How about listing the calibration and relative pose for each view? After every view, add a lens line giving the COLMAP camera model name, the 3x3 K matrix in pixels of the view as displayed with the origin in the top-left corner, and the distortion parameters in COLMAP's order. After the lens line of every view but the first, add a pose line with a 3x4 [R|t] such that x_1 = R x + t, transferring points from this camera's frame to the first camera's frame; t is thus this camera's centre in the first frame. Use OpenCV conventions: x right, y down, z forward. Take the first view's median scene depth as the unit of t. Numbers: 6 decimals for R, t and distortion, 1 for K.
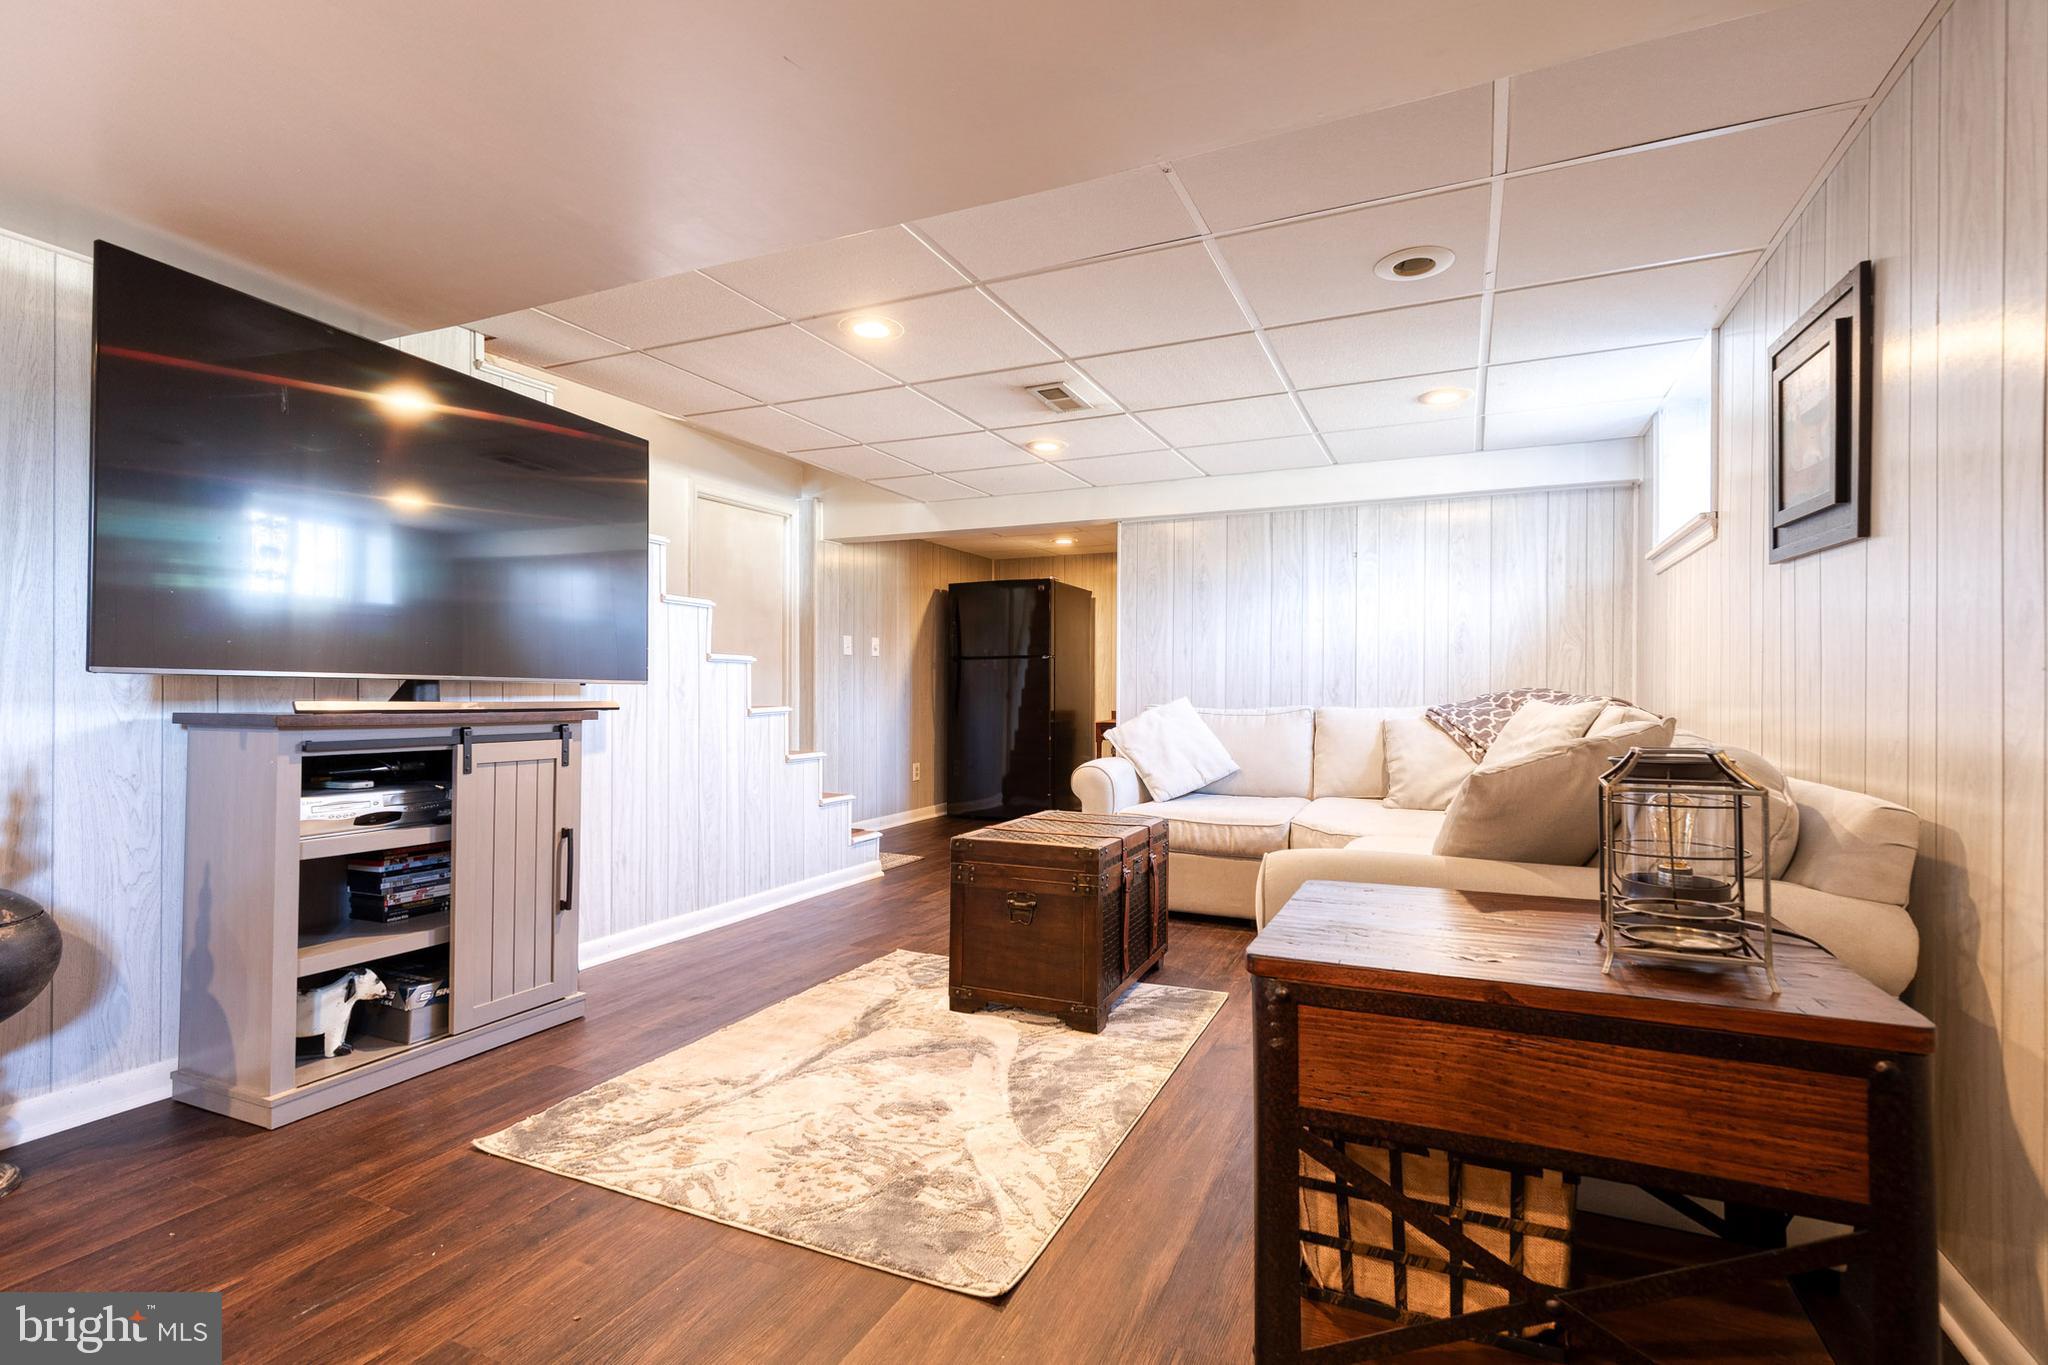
lens RADIAL K [[926.2, 0, 1036.4], [0, 926.2, 671.3], [0, 0, 1]] dist [0.008441, -0.000165]
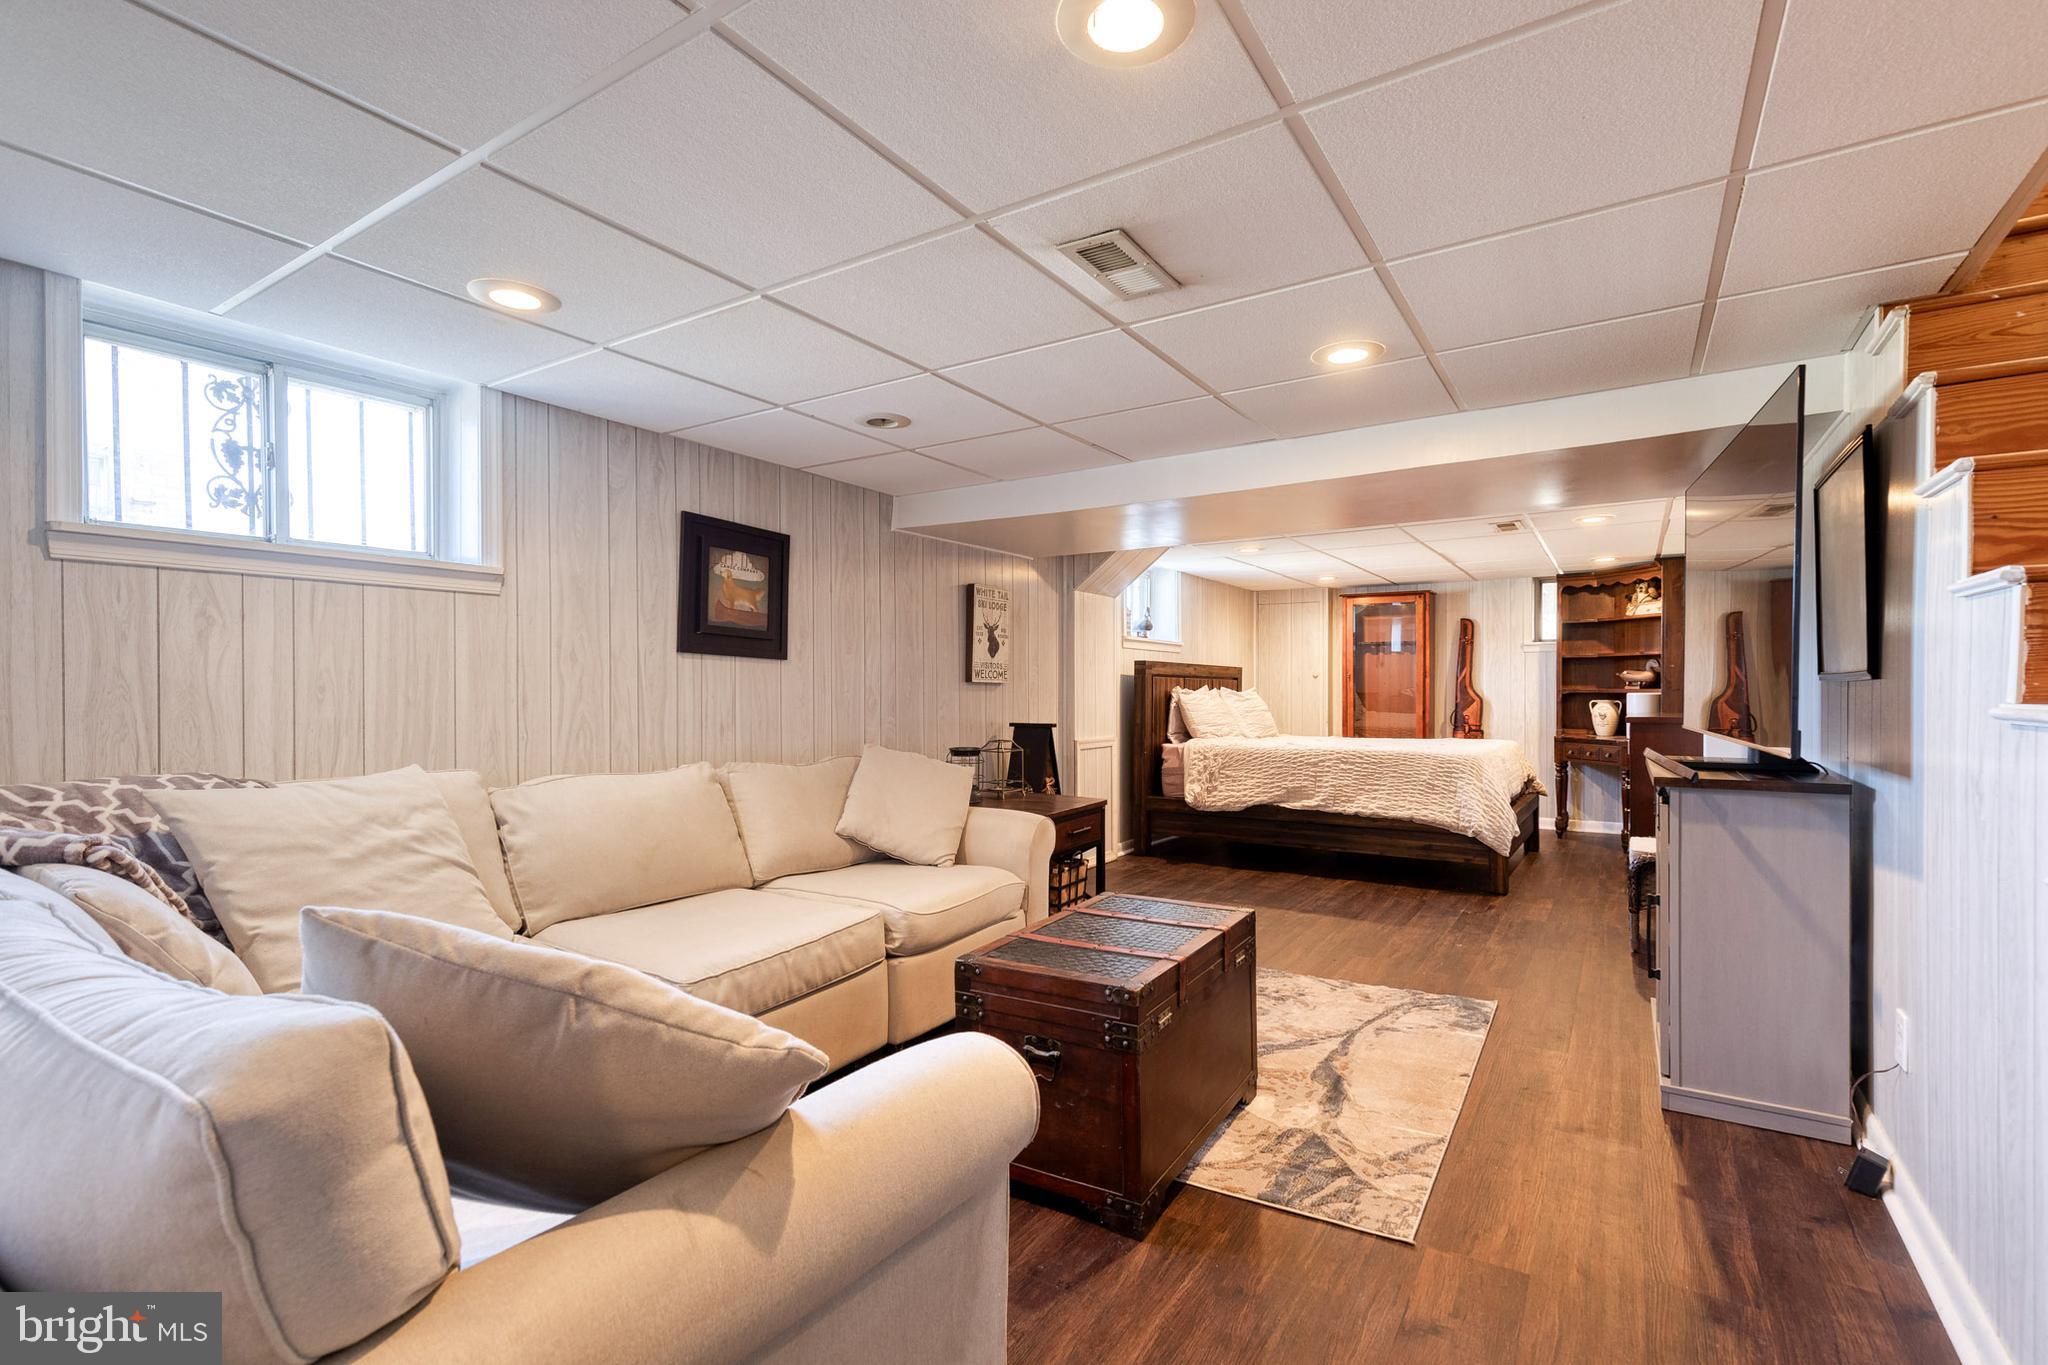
lens RADIAL K [[939.5, 0, 1024.0], [0, 939.5, 682.5], [0, 0, 1]] dist [0.000434, -0.000068]
pose [[-0.988449, -0.000543, 0.151555, -0.005331], [-0.003629, 0.999792, -0.020090, -0.030595], [-0.151513, -0.020408, -0.988245, 2.073103]]
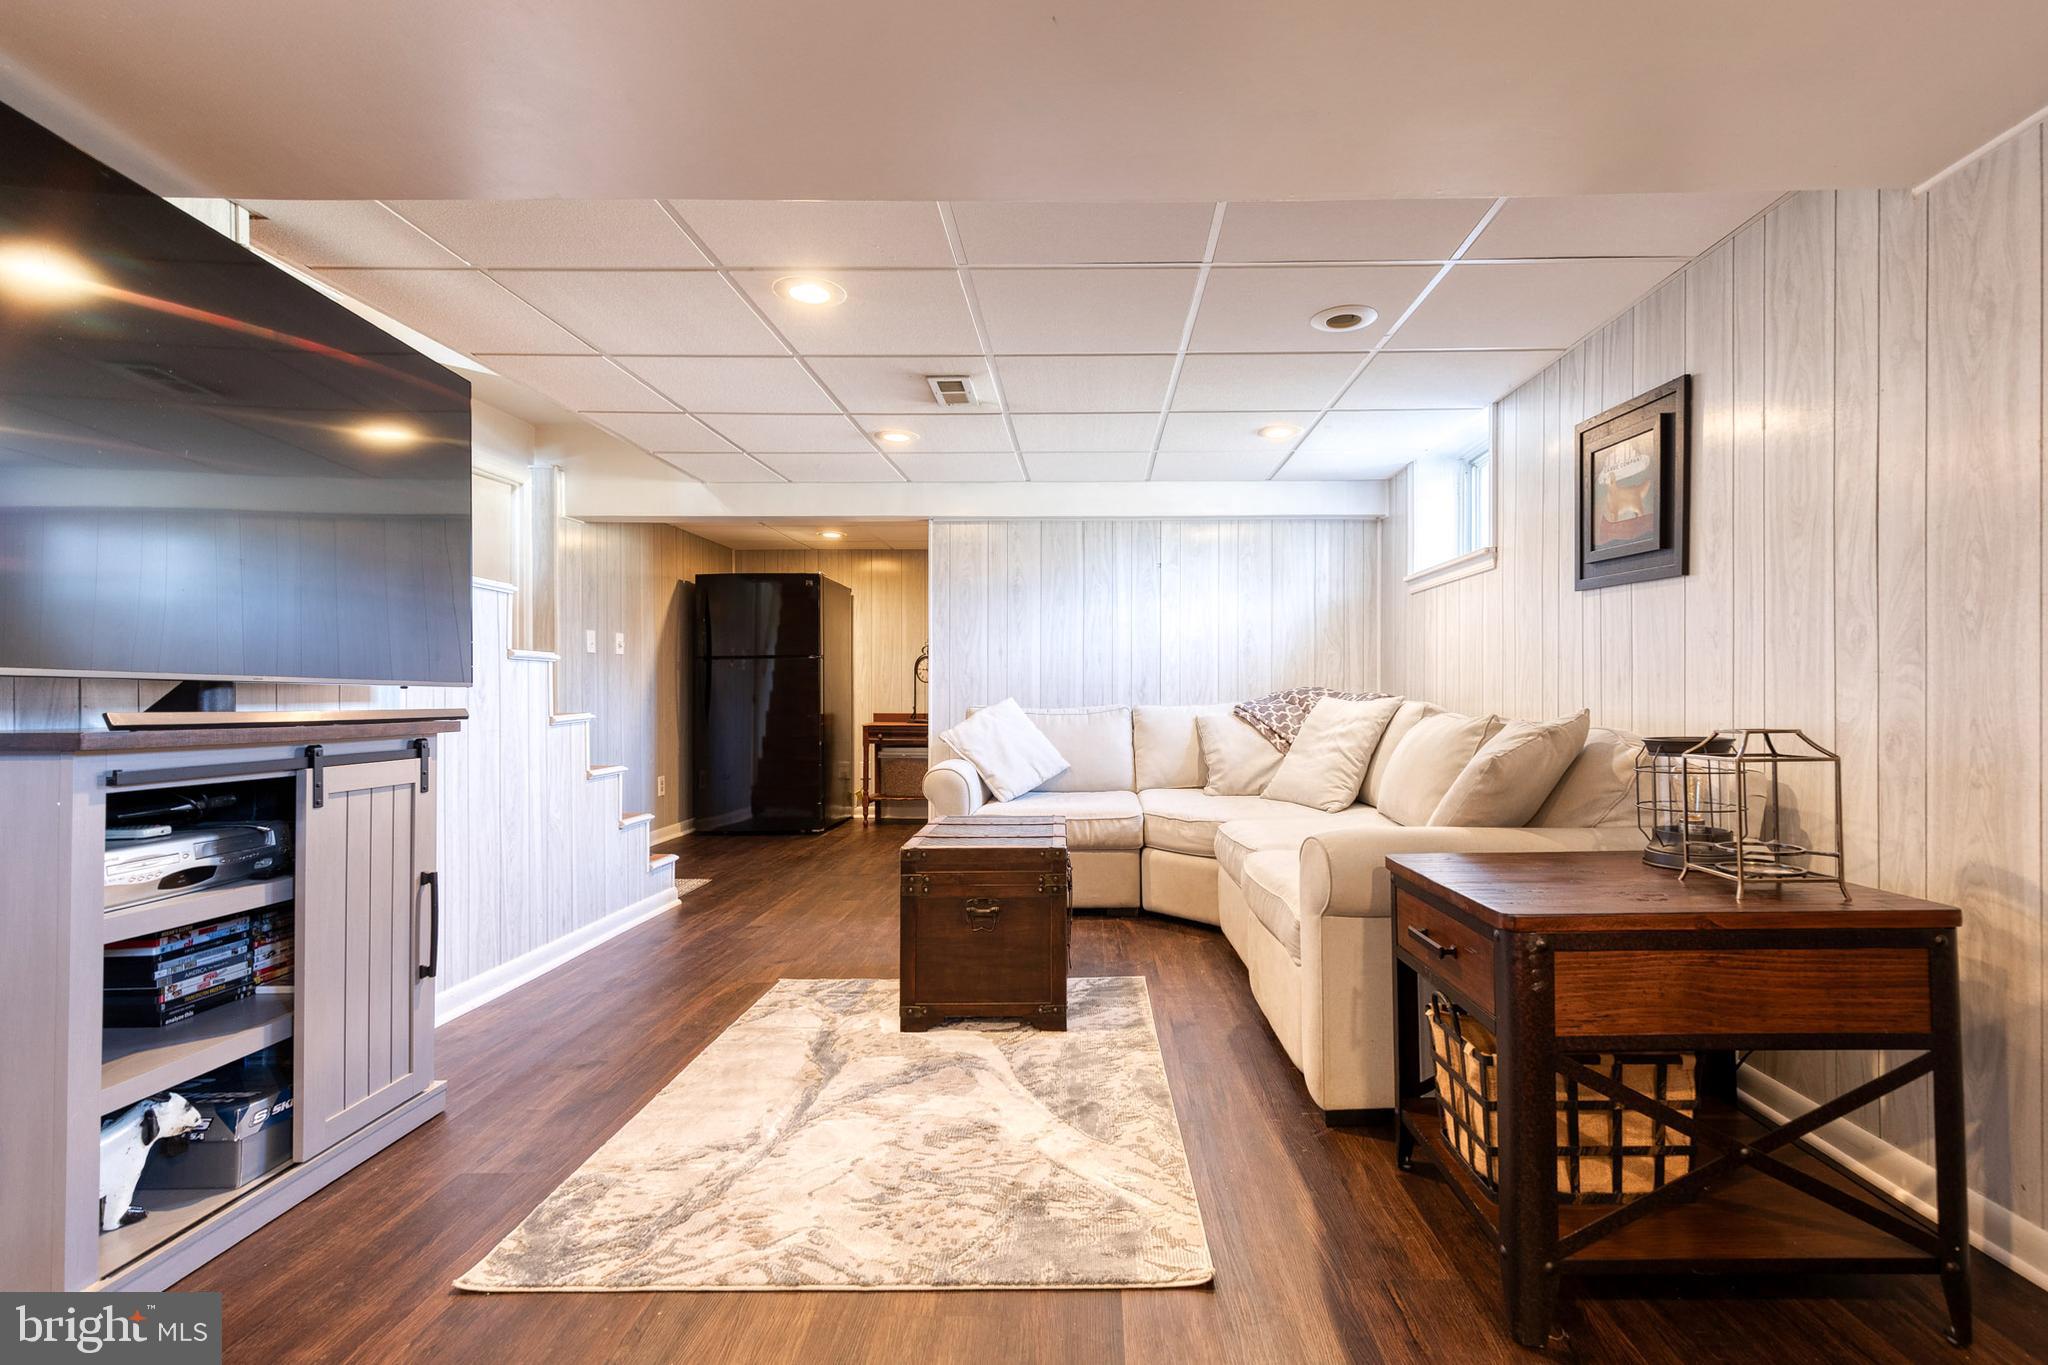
lens RADIAL K [[933.1, 0, 1079.6], [0, 933.1, 675.4], [0, 0, 1]] dist [0.009364, 0.000405]
pose [[0.915874, 0.000623, 0.401466, -0.322669], [-0.001656, 0.999996, 0.002226, 0.001574], [-0.401463, -0.002704, 0.915871, 0.062366]]
